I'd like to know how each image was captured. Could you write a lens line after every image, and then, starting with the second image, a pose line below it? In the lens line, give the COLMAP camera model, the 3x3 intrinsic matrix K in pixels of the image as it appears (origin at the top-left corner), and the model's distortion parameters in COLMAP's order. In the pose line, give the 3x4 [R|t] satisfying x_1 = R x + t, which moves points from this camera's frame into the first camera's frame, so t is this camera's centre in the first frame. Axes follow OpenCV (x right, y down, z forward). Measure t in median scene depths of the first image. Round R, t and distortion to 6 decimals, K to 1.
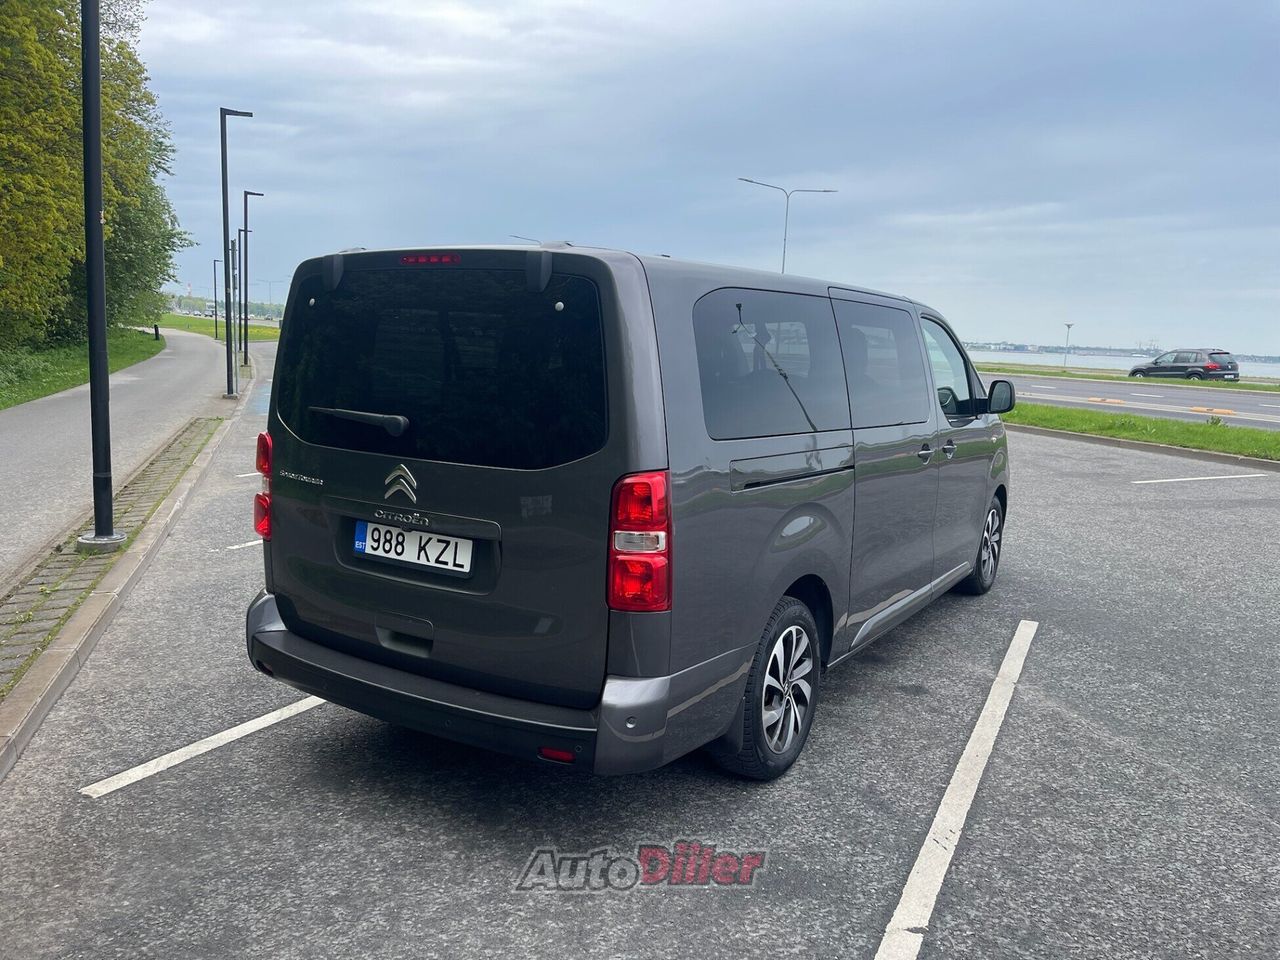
lens RADIAL K [[950.5, 0, 645.7], [0, 950.5, 482.2], [0, 0, 1]] dist [0.071079, -0.096078]
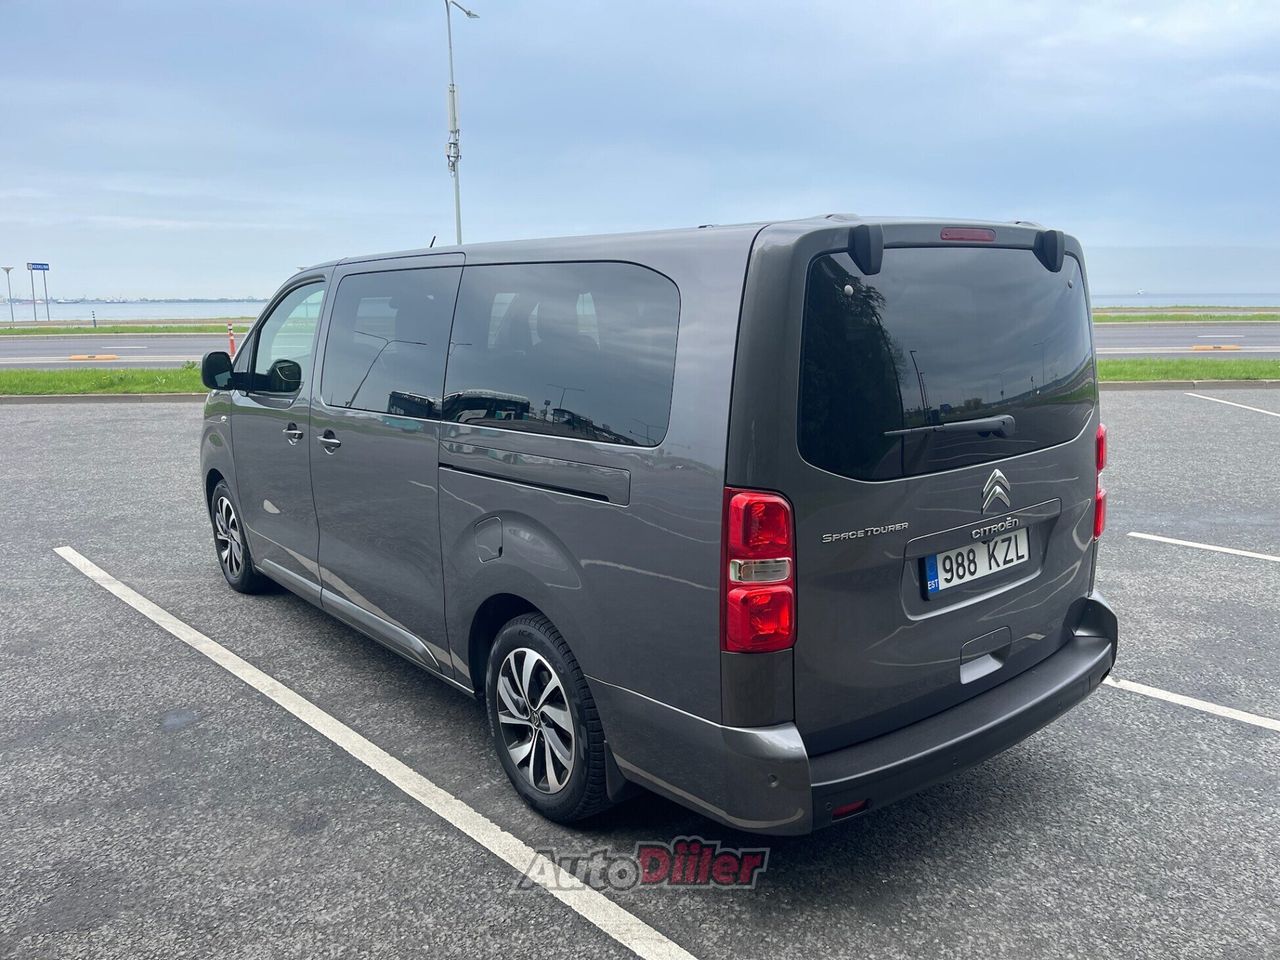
lens RADIAL K [[950.5, 0, 645.7], [0, 950.5, 482.2], [0, 0, 1]] dist [0.071079, -0.096078]
pose [[0.338456, -0.220433, 0.914799, -1.049251], [0.164872, 0.971027, 0.172983, -0.190613], [-0.926426, 0.092277, 0.364993, 0.866453]]
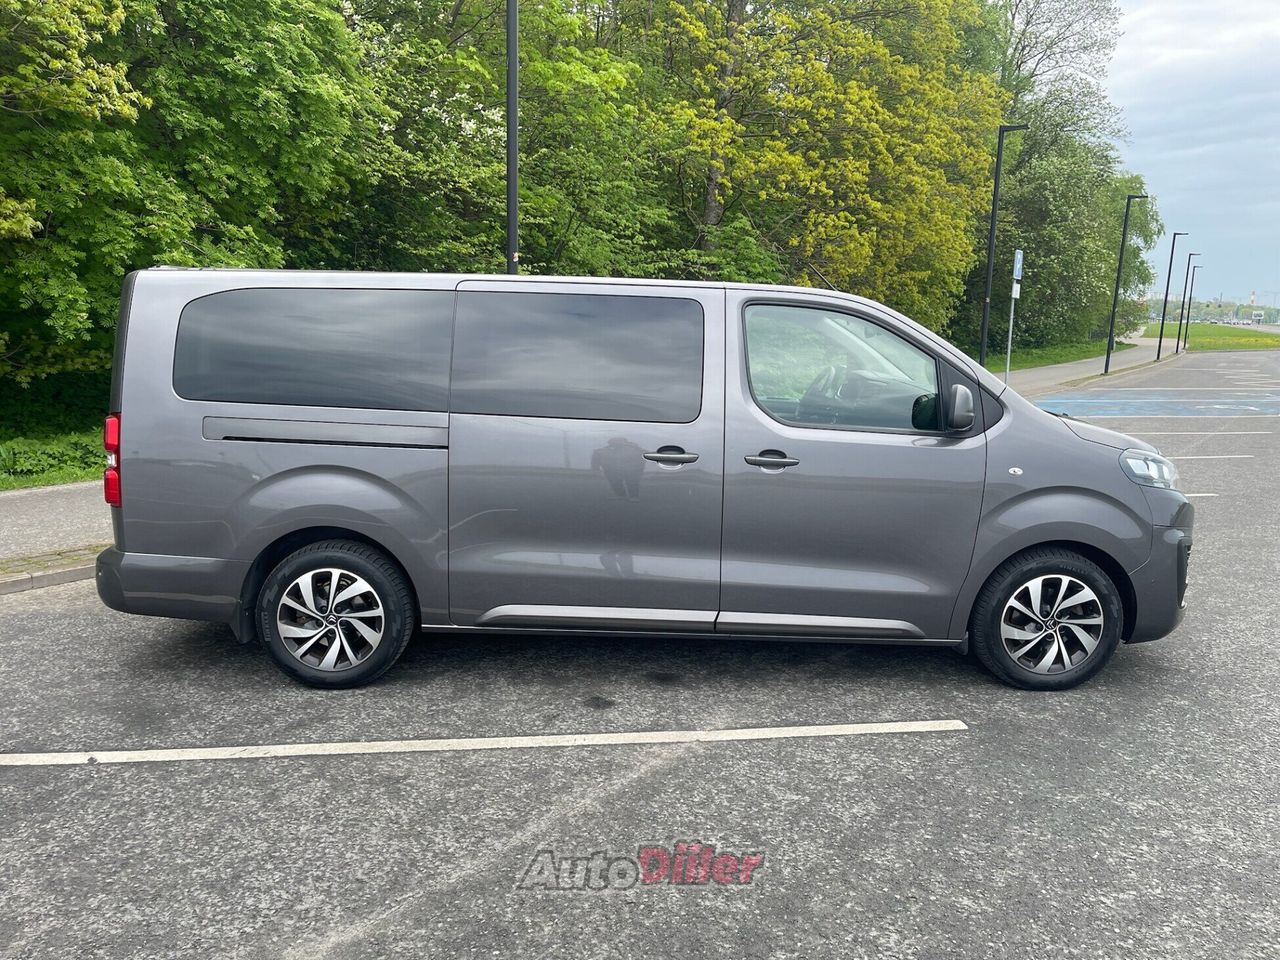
lens RADIAL K [[950.5, 0, 645.7], [0, 950.5, 482.2], [0, 0, 1]] dist [0.071079, -0.096078]
pose [[0.564182, 0.114889, -0.817618, 1.391828], [-0.124354, 0.990799, 0.053415, -0.070500], [0.816232, 0.071539, 0.573278, 0.649115]]
